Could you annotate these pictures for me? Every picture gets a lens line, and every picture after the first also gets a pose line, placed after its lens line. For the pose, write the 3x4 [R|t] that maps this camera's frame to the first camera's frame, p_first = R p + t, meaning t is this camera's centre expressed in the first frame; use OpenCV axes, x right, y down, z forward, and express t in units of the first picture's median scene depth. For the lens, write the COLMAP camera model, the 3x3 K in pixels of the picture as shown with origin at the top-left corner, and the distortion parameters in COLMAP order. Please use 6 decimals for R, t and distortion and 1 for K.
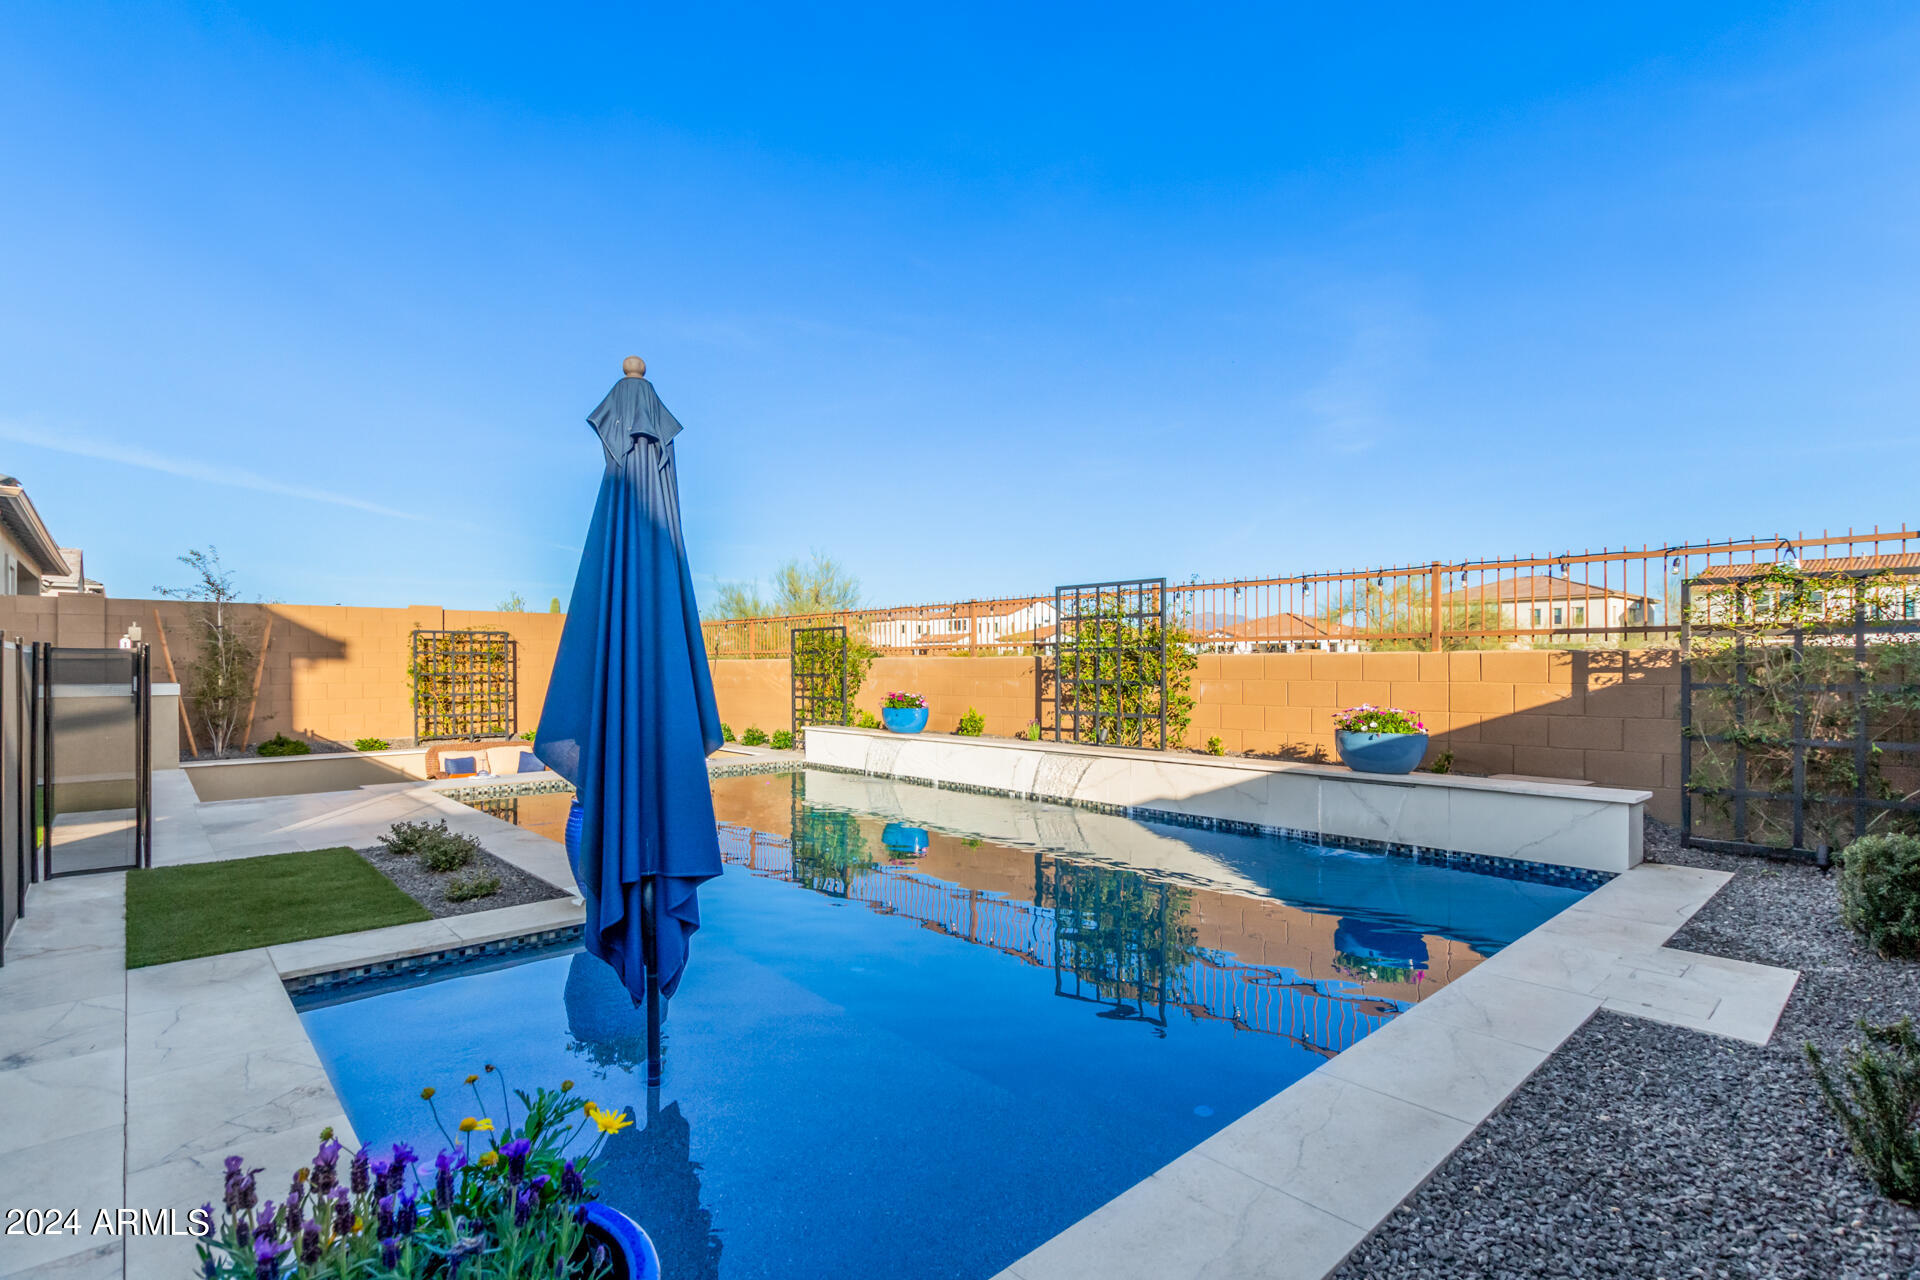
lens RADIAL K [[897.5, 0, 967.8], [0, 897.5, 650.0], [0, 0, 1]] dist [0.010083, 0.000262]
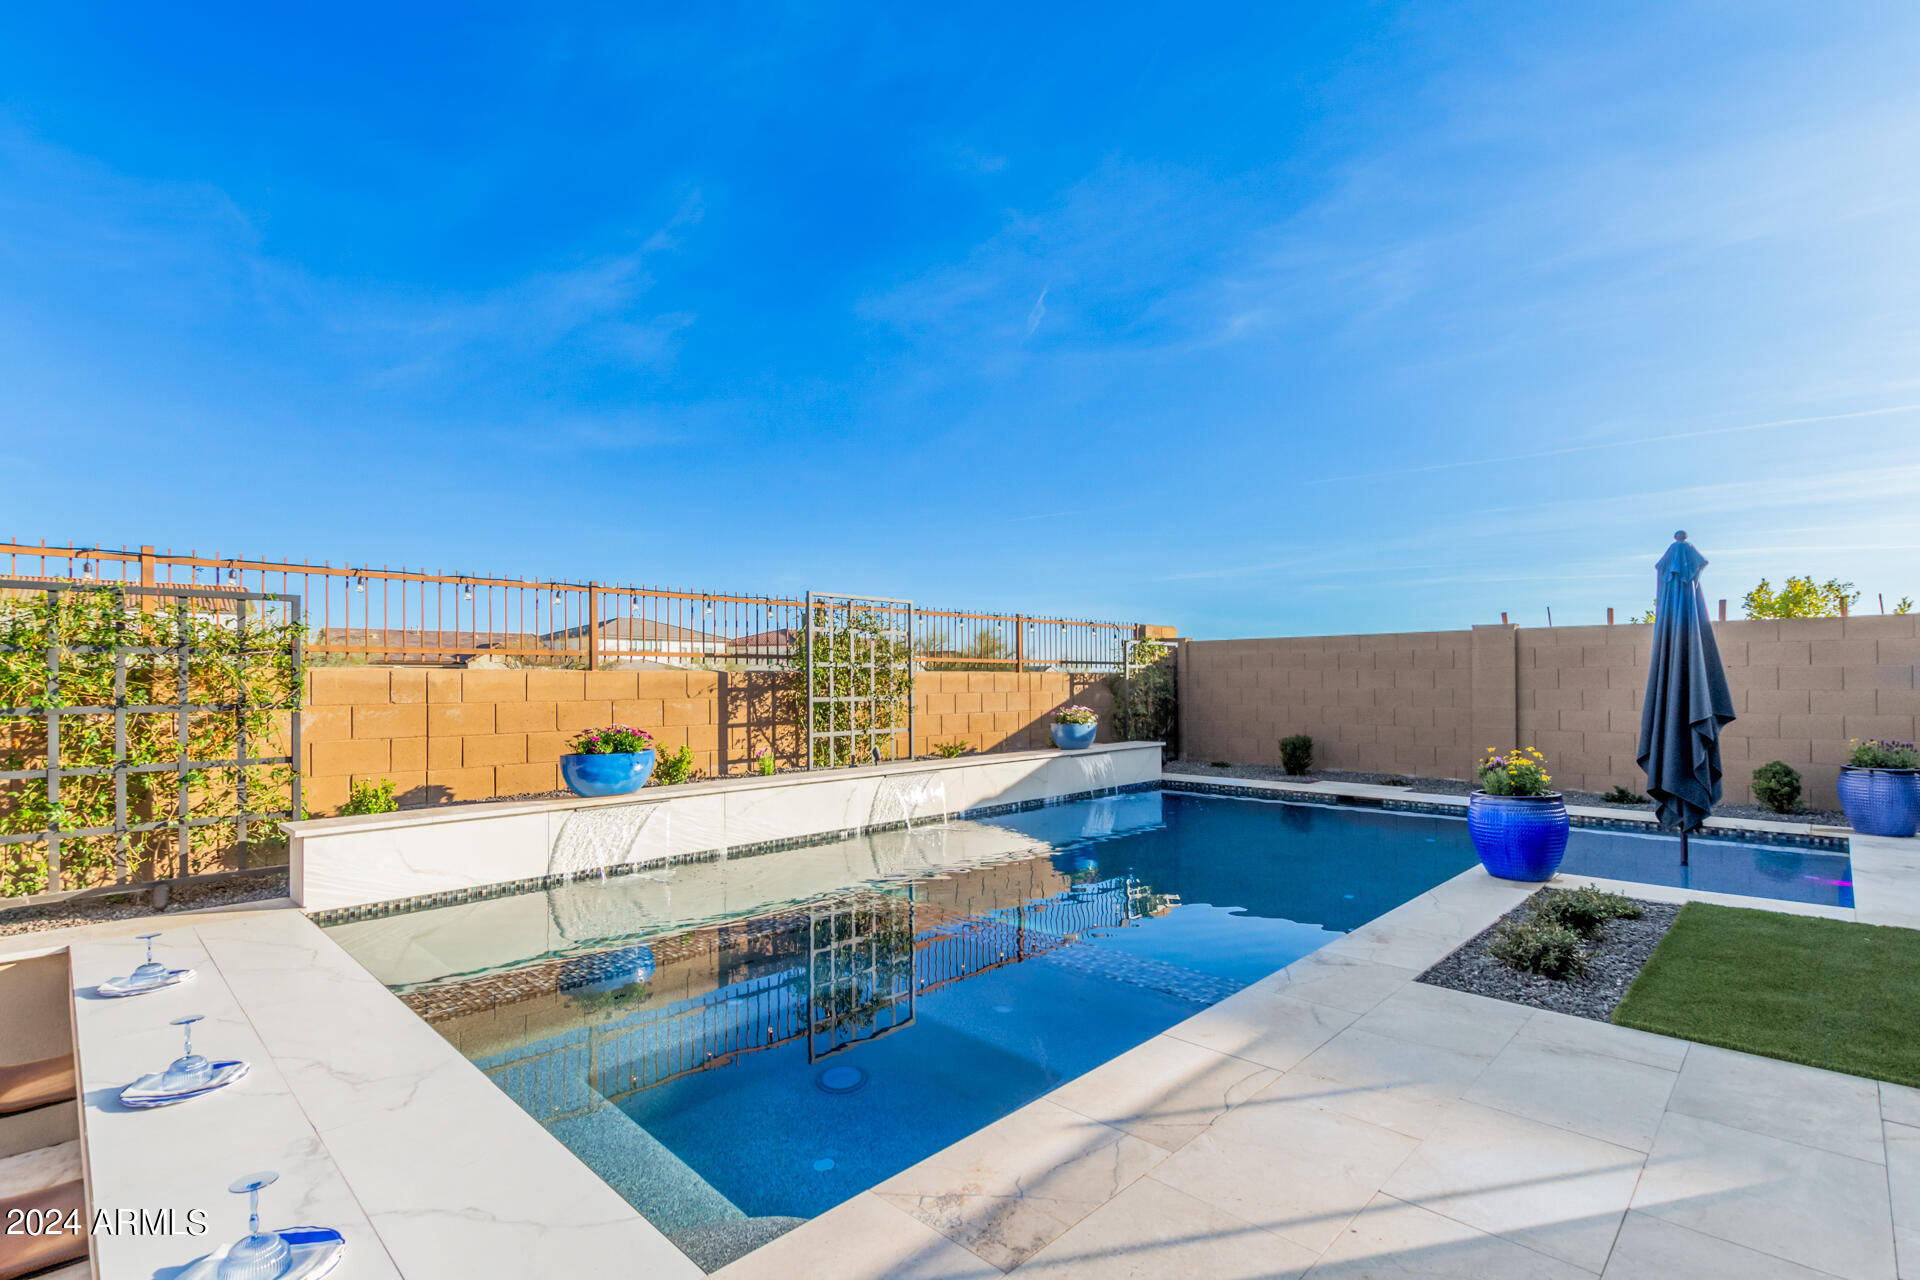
lens RADIAL K [[897.5, 0, 977.7], [0, 897.5, 662.9], [0, 0, 1]] dist [0.010083, 0.000262]
pose [[-0.058777, 0.019821, 0.998074, -1.012770], [-0.014380, 0.999682, -0.020700, 0.018860], [-0.998168, -0.015569, -0.058473, 1.163065]]
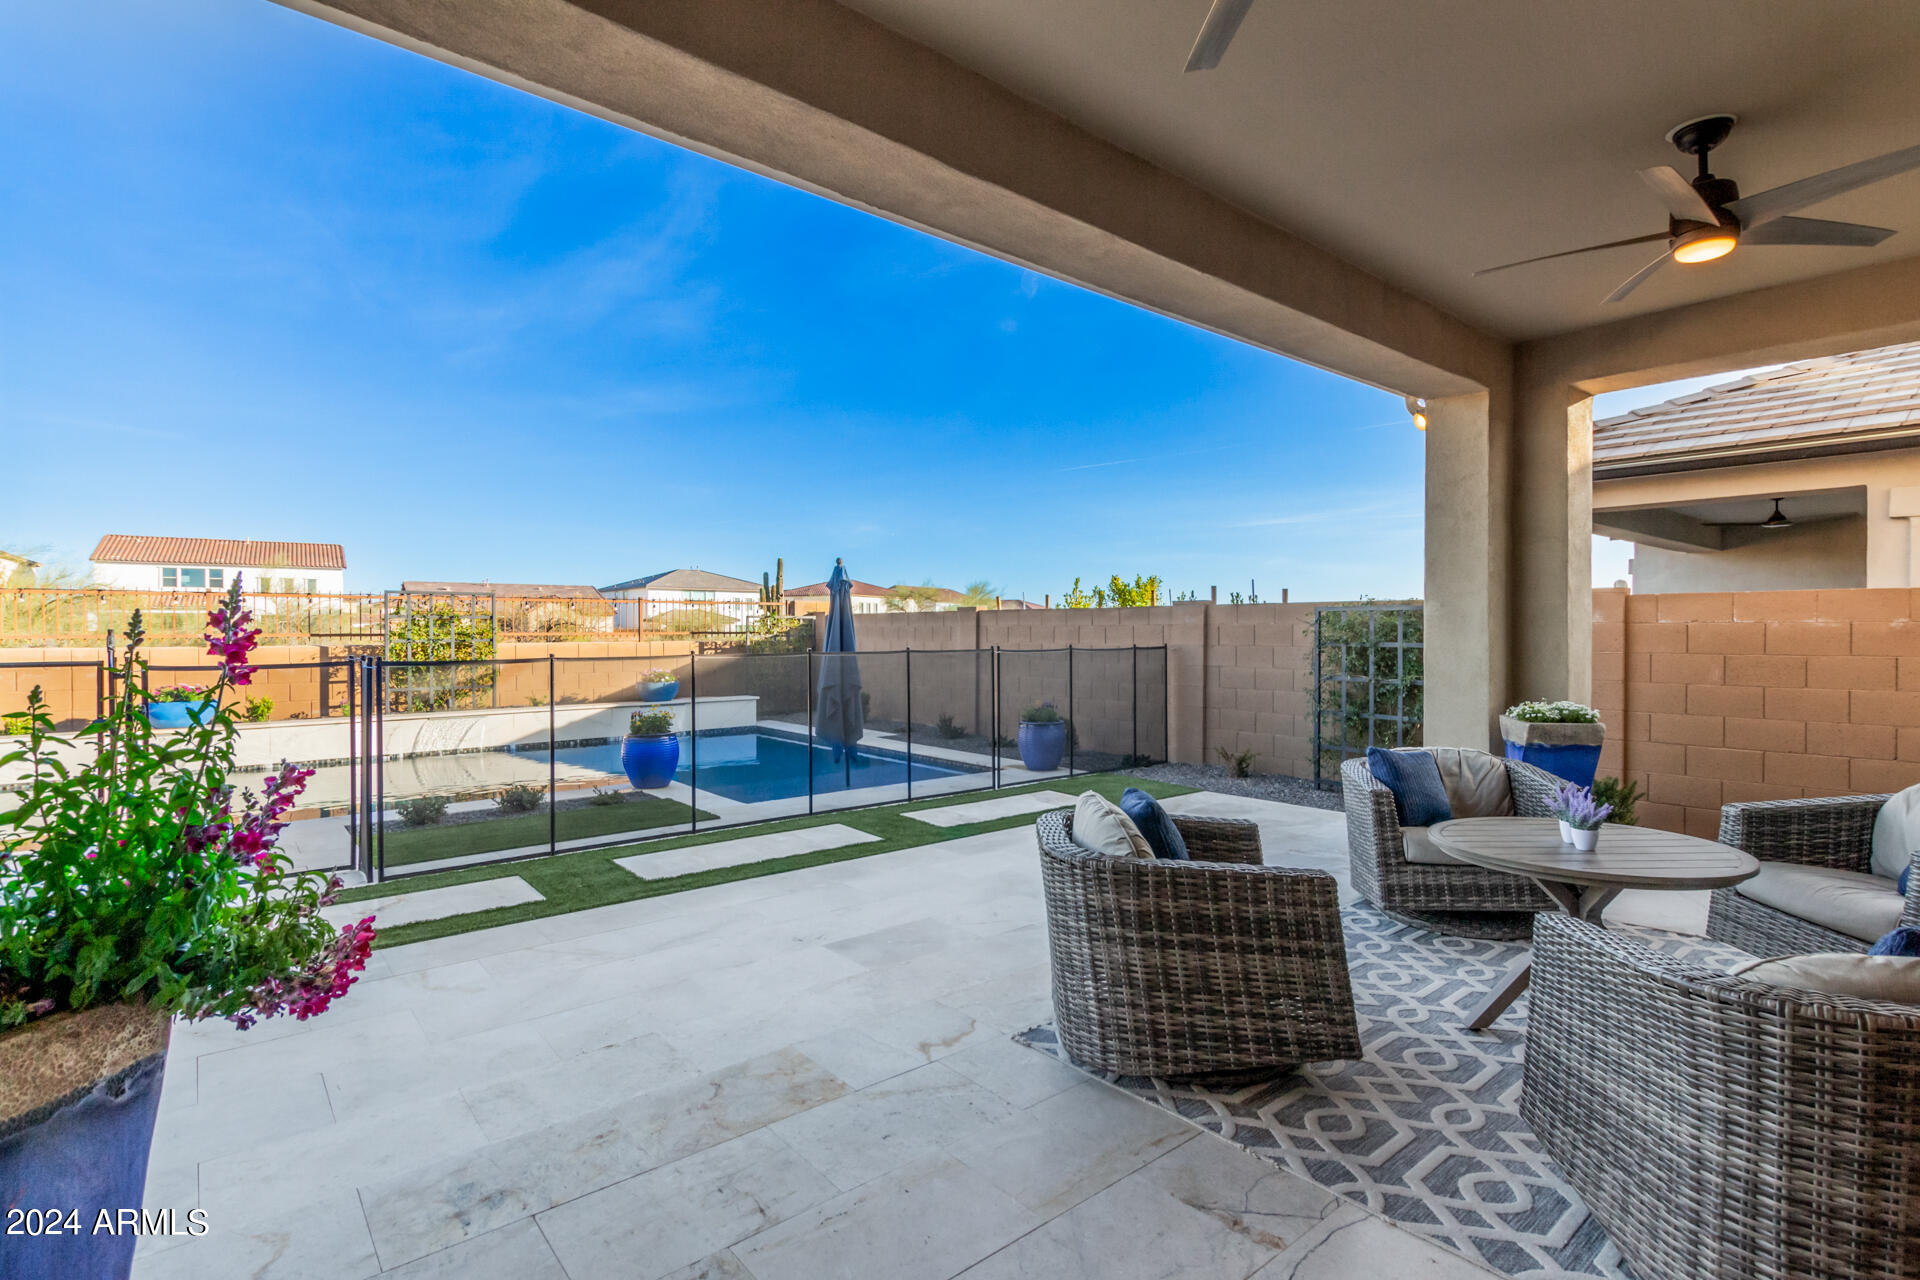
lens RADIAL K [[897.5, 0, 961.3], [0, 897.5, 630.0], [0, 0, 1]] dist [0.010083, 0.000262]
pose [[0.063191, -0.000668, 0.998001, -1.440814], [-0.017722, 0.999841, 0.001791, -0.040660], [-0.997844, -0.017800, 0.063169, 0.162236]]
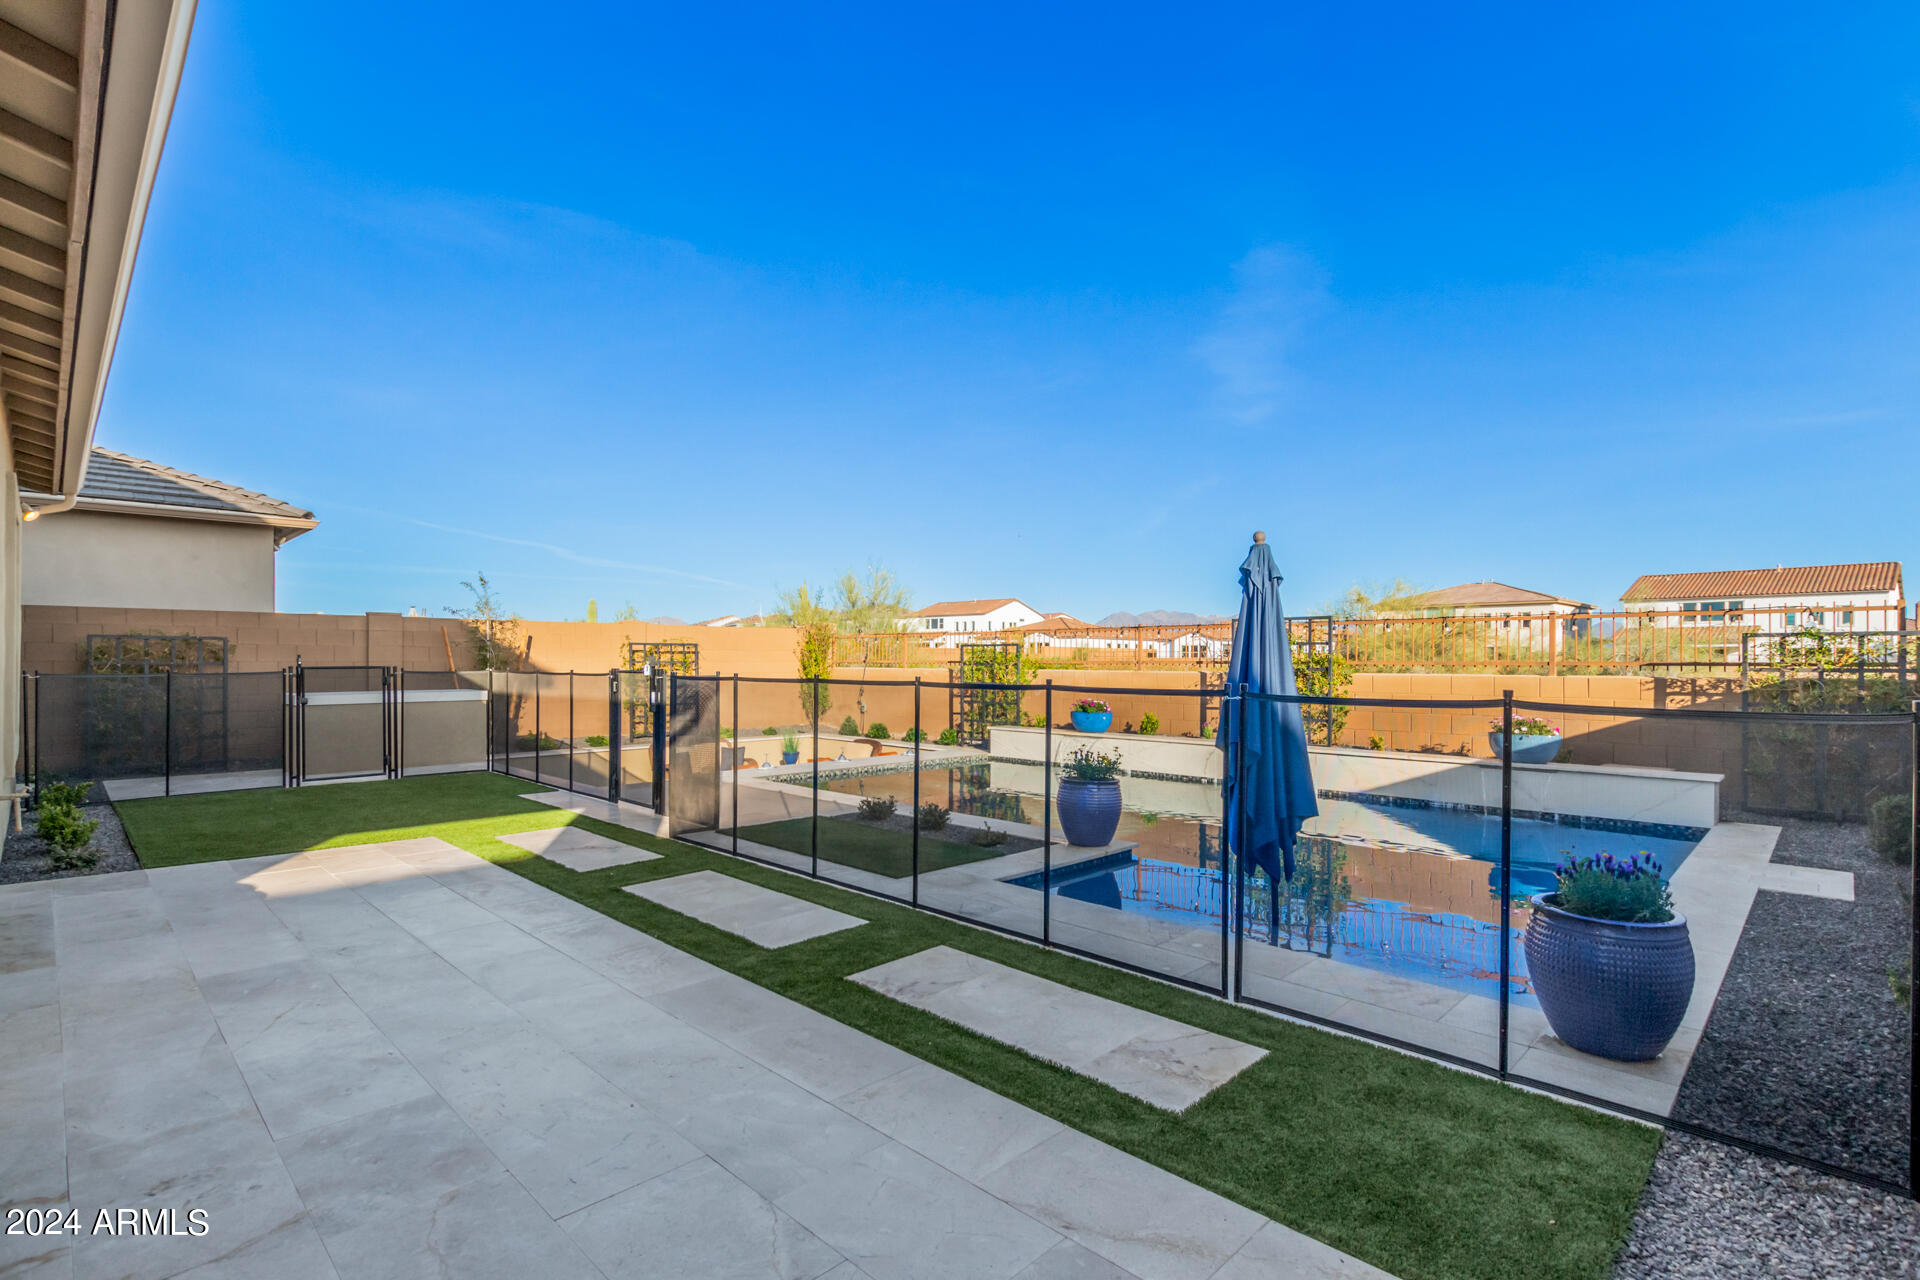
lens RADIAL K [[897.5, 0, 965.0], [0, 897.5, 639.3], [0, 0, 1]] dist [0.010083, 0.000262]
pose [[0.998461, 0.005689, 0.055171, -0.459126], [-0.005323, 0.999963, -0.006770, -0.039776], [-0.055208, 0.006466, 0.998454, -0.338626]]
